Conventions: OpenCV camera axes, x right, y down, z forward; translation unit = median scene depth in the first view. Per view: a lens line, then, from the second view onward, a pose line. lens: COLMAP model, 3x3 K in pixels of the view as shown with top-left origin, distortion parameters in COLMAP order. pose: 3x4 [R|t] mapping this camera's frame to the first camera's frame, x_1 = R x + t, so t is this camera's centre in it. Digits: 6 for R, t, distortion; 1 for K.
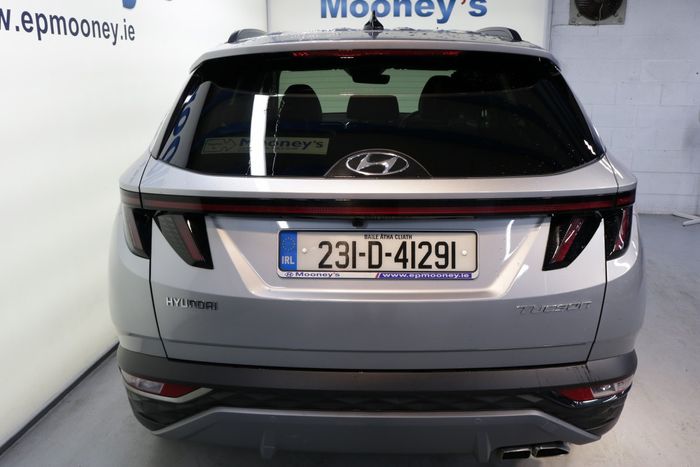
lens RADIAL K [[625.9, 0, 350.0], [0, 625.9, 233.5], [0, 0, 1]] dist [-0.166219, 0.159138]
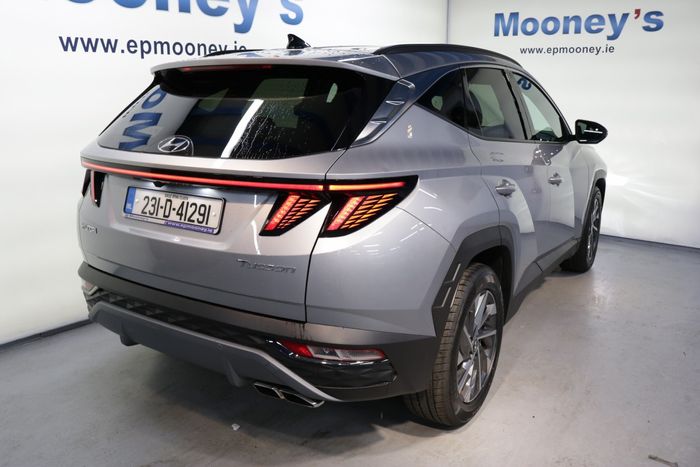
lens RADIAL K [[625.9, 0, 350.0], [0, 625.9, 233.5], [0, 0, 1]] dist [-0.166219, 0.159138]
pose [[0.853968, 0.128861, -0.504117, 0.772399], [-0.143042, 0.989659, 0.010663, 0.011405], [0.500278, 0.063004, 0.863570, 0.002602]]
